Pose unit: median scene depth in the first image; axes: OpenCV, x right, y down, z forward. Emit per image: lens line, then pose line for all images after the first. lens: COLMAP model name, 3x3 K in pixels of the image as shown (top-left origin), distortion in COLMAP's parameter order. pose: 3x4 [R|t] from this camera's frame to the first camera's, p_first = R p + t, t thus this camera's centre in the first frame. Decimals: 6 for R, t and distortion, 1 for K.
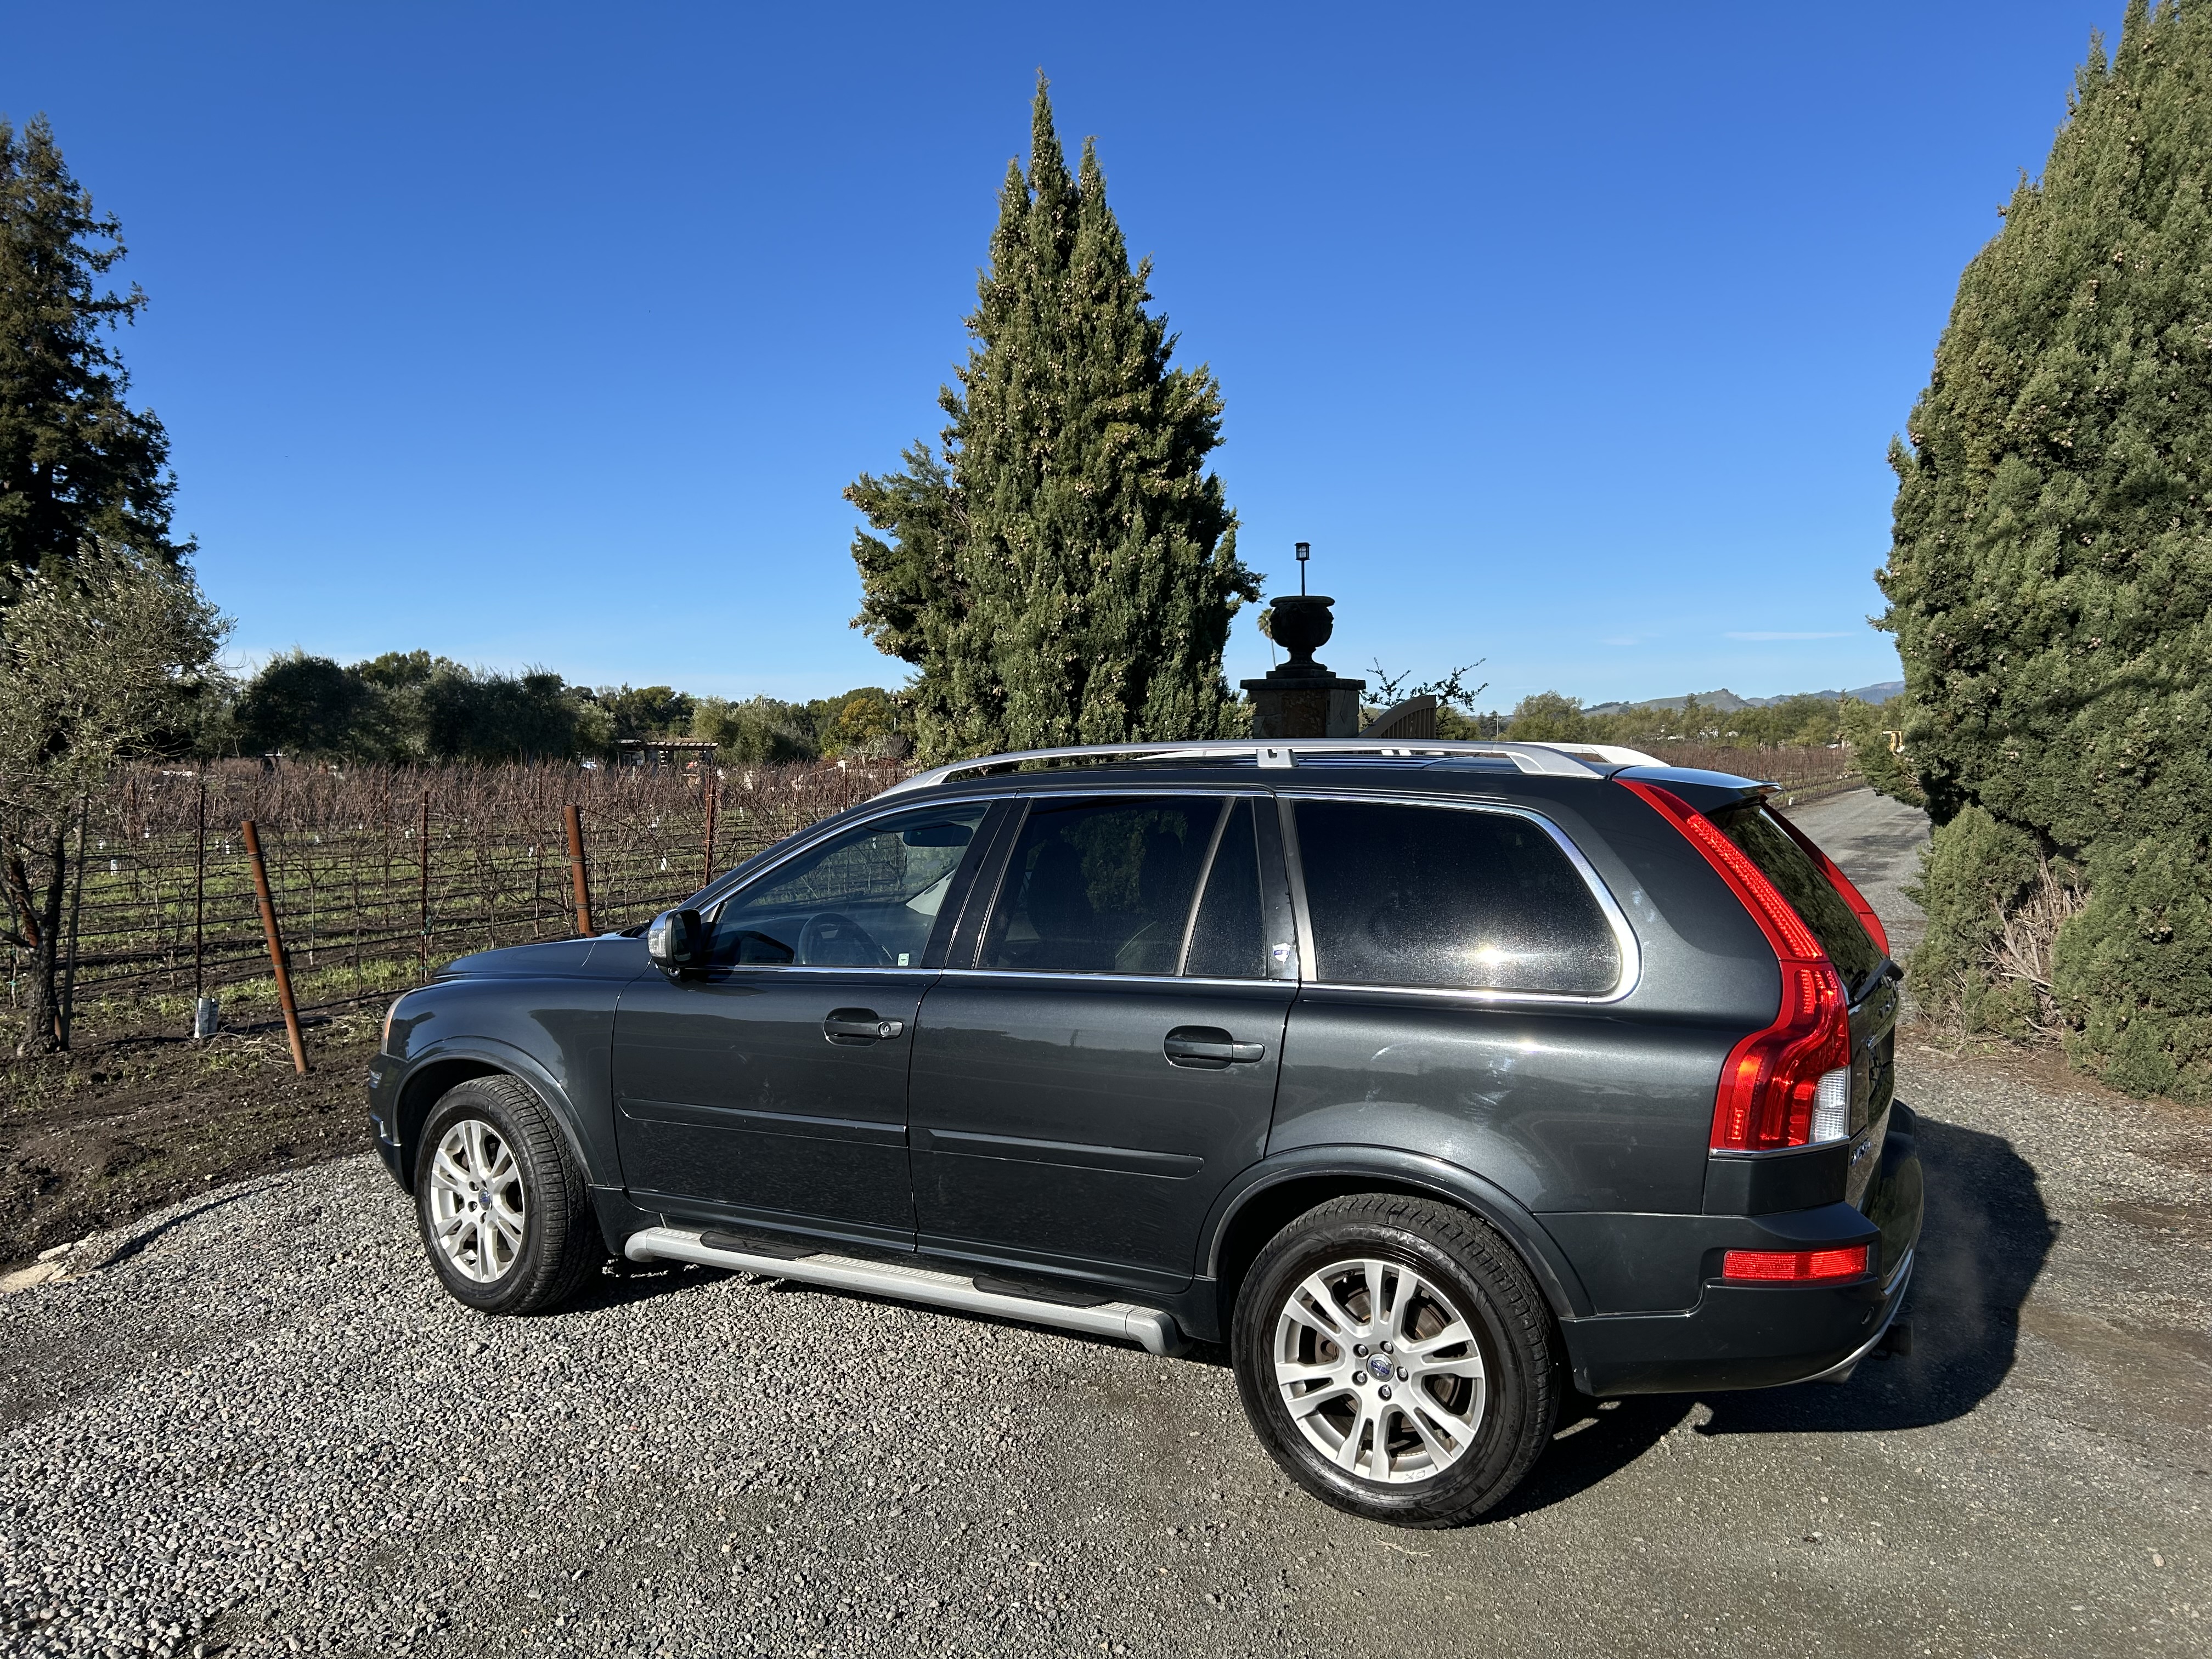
lens RADIAL K [[1658.1, 0, 1106.0], [0, 1658.1, 829.5], [0, 0, 1]] dist [0.039006, -0.054385]
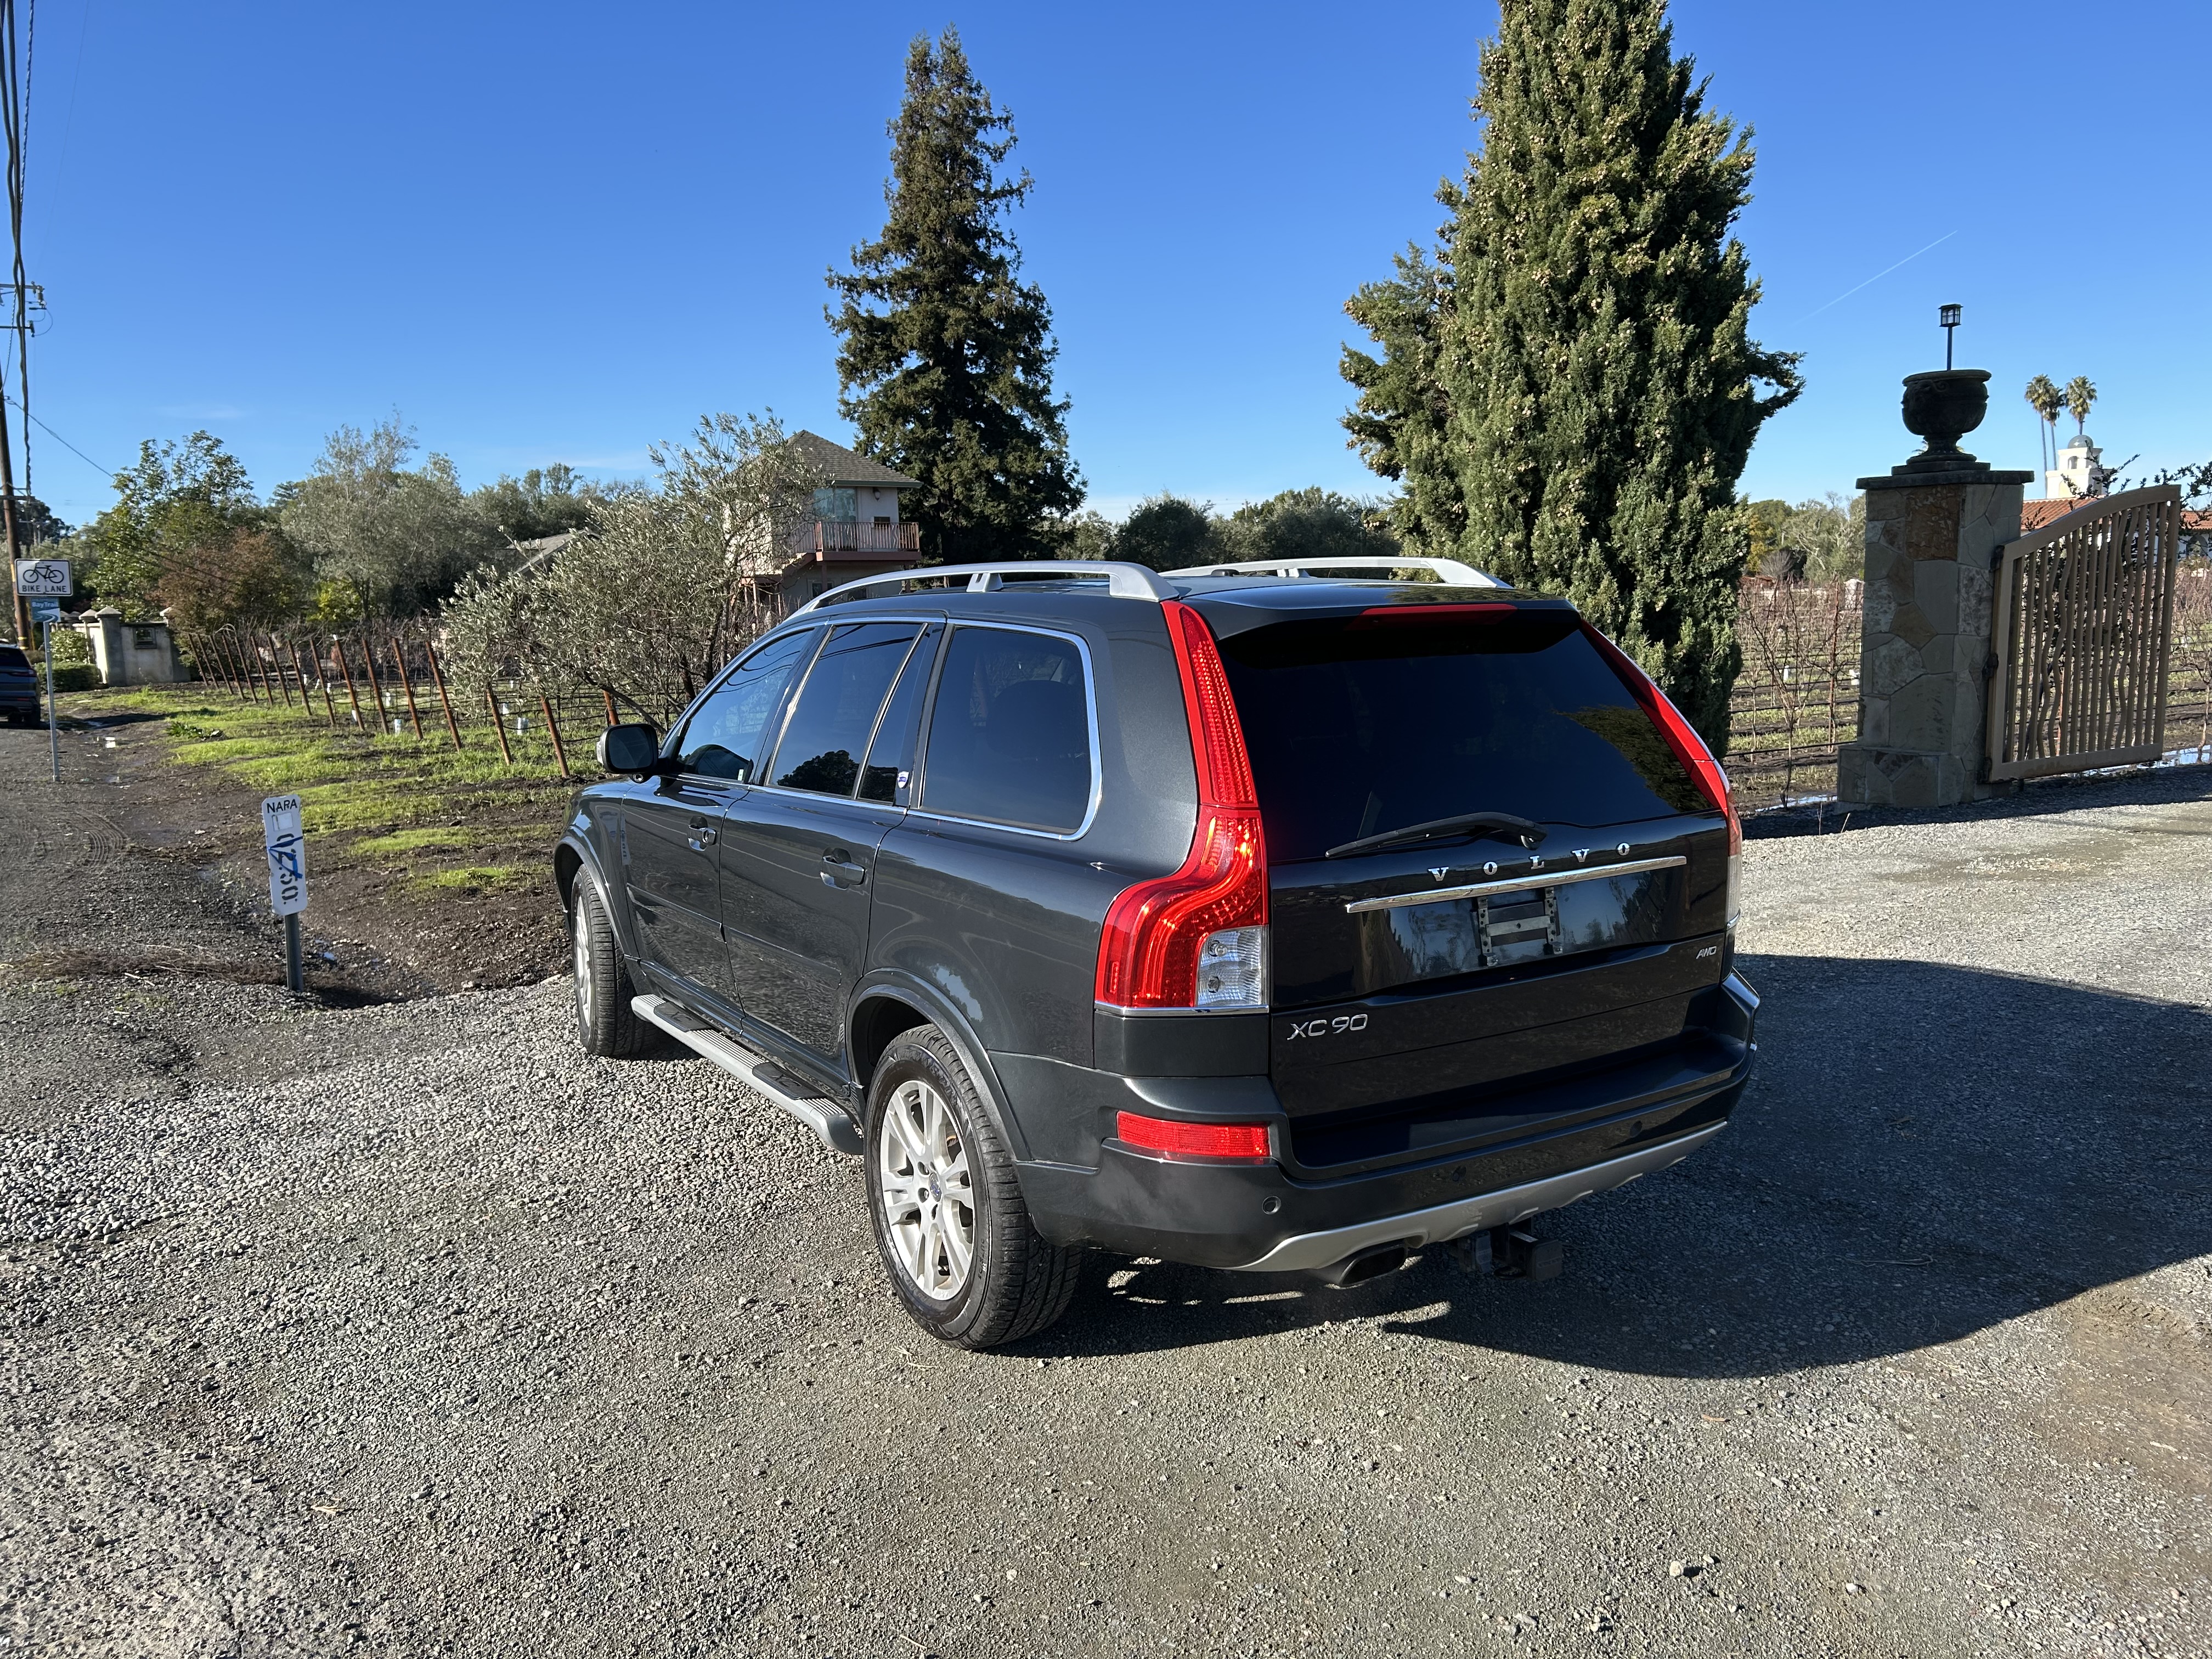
lens RADIAL K [[1672.8, 0, 1066.4], [0, 1672.8, 816.2], [0, 0, 1]] dist [0.029912, -0.038845]
pose [[0.865796, 0.047564, -0.498132, 0.227451], [-0.000663, 0.995580, 0.093911, 0.001557], [0.500397, -0.080977, 0.862001, 0.057612]]
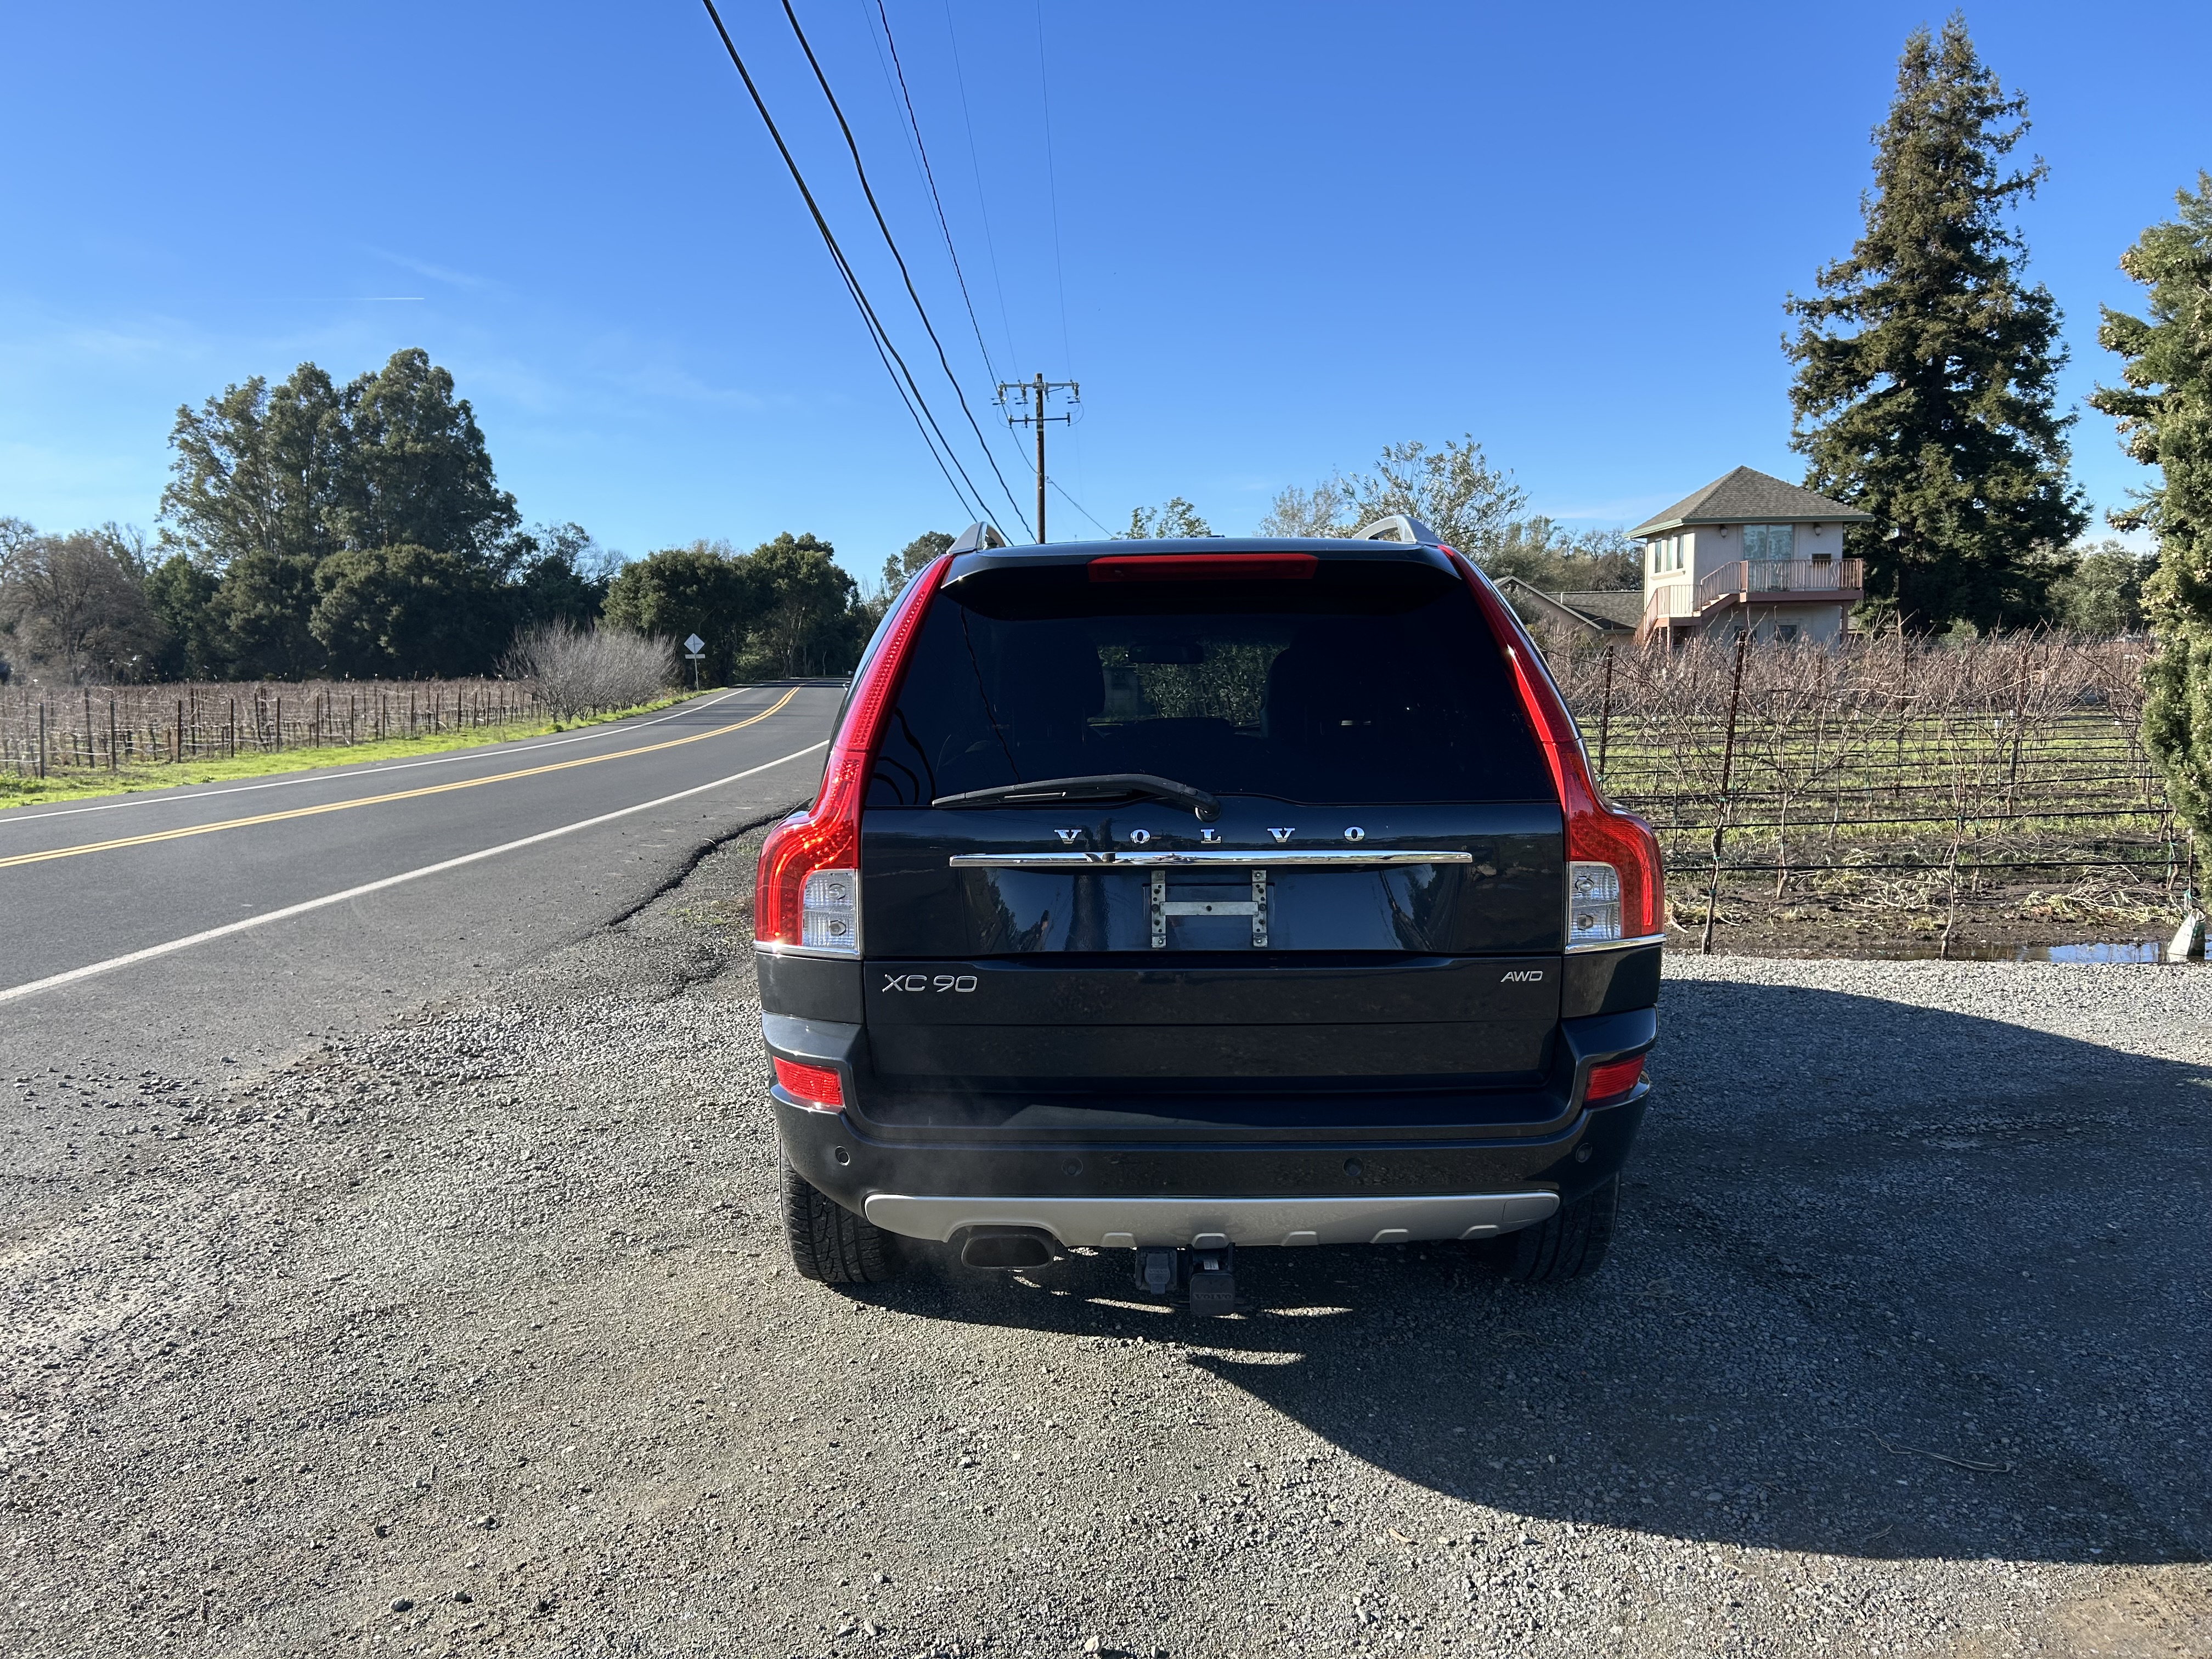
lens RADIAL K [[1621.1, 0, 1101.6], [0, 1621.1, 796.6], [0, 0, 1]] dist [0.155037, -0.152737]
pose [[0.490251, 0.068725, -0.868868, 0.356379], [-0.025576, 0.997591, 0.064476, 0.014156], [0.871206, -0.009388, 0.490828, 0.202865]]
